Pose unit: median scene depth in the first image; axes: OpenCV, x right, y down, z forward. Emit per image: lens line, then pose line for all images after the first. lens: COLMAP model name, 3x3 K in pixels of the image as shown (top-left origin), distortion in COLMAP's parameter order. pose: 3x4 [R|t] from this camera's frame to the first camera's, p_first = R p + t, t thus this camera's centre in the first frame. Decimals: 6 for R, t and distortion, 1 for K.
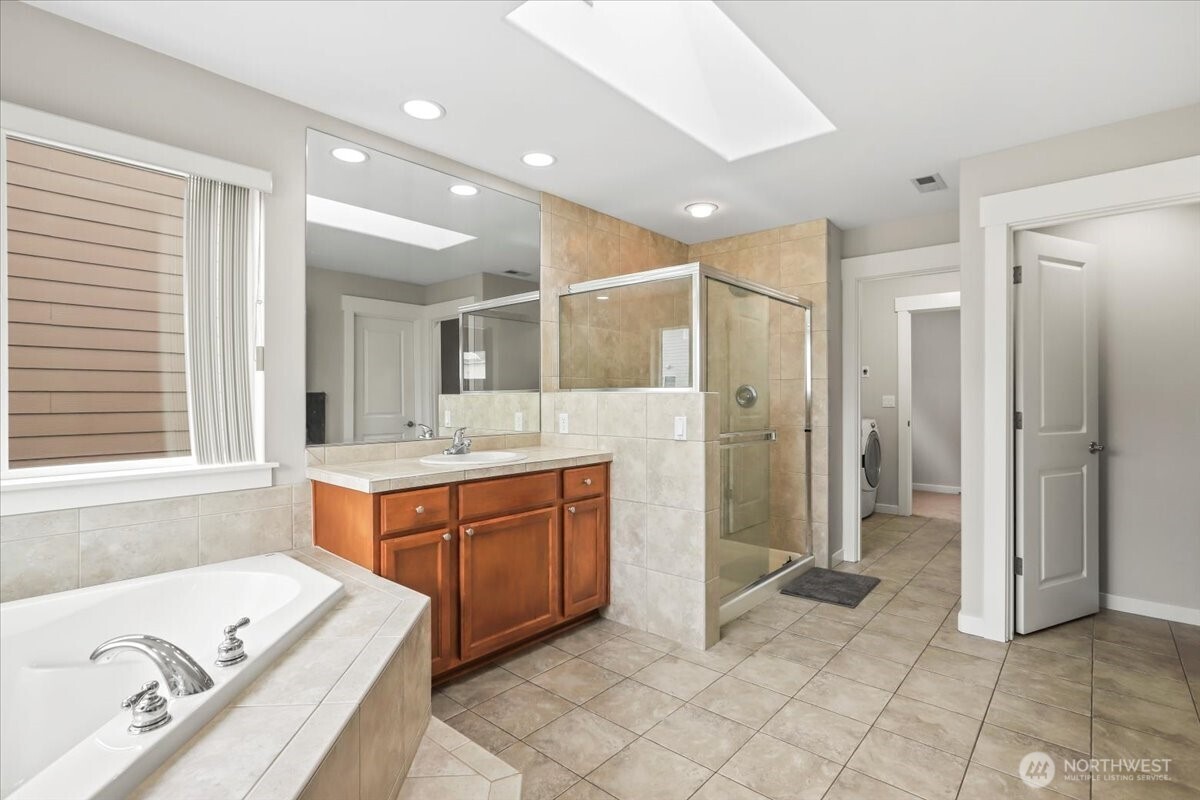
lens RADIAL K [[572.5, 0, 595.0], [0, 572.5, 404.6], [0, 0, 1]] dist [-0.034181, 0.018207]
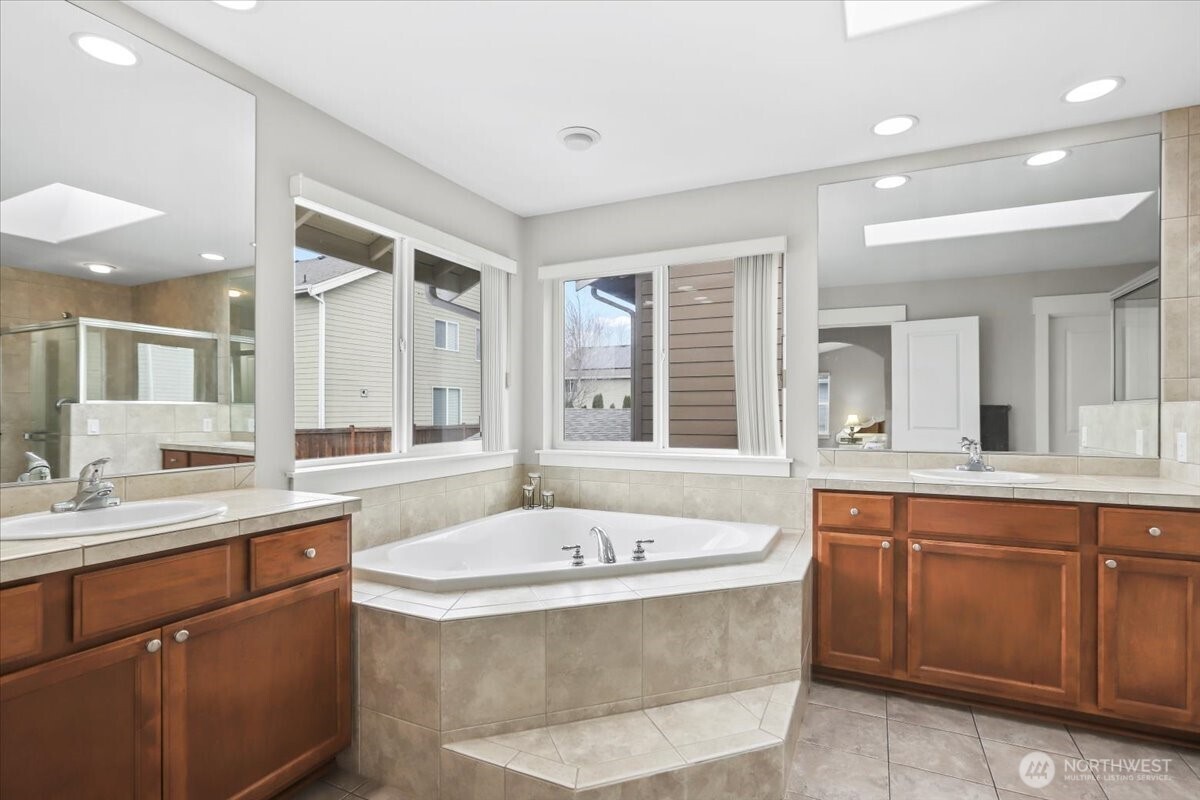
lens RADIAL K [[572.5, 0, 595.0], [0, 572.5, 404.6], [0, 0, 1]] dist [-0.034181, 0.018207]
pose [[0.274835, -0.005923, -0.961473, 0.543366], [-0.011521, 0.999889, -0.009453, -0.004129], [0.961422, 0.013675, 0.274736, 0.198834]]
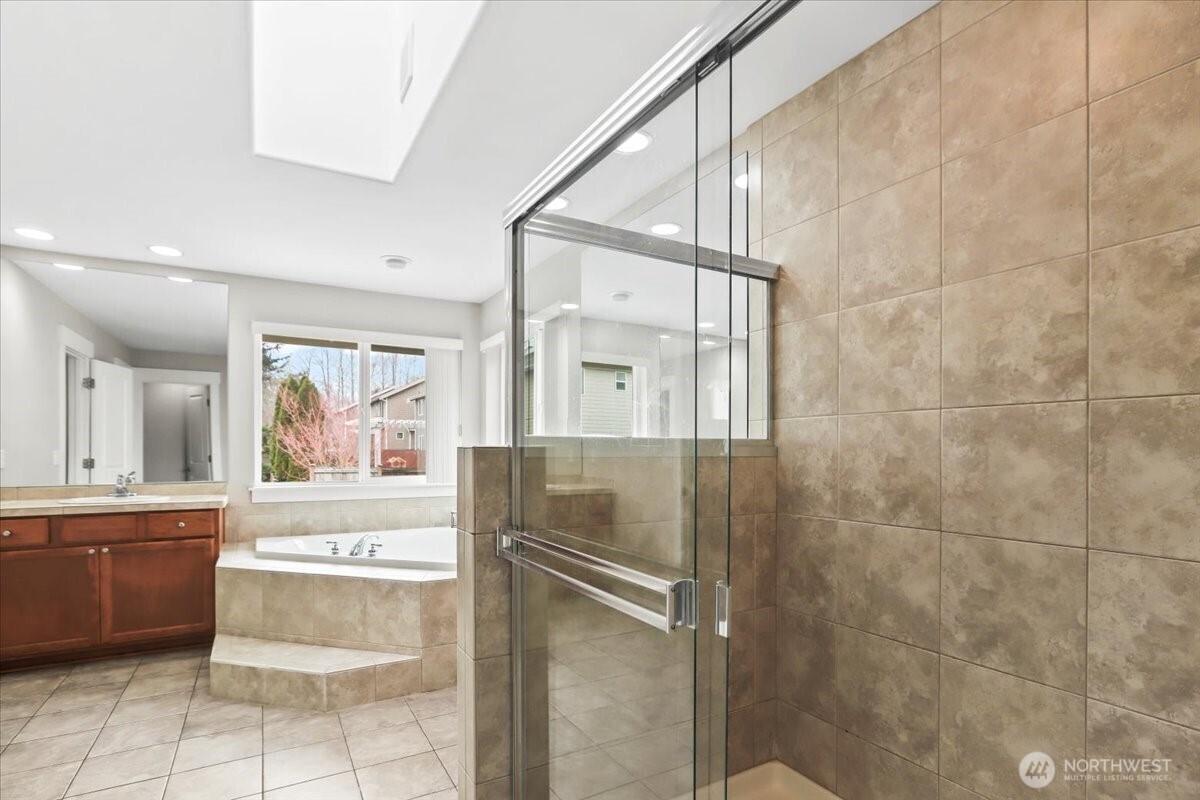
lens RADIAL K [[580.8, 0, 603.7], [0, 580.8, 448.5], [0, 0, 1]] dist [-0.000890, 0.000685]
pose [[-0.316189, -0.001676, -0.948695, 0.805896], [-0.011343, 0.999934, 0.002014, -0.027490], [0.948629, 0.011397, -0.316187, 1.489250]]
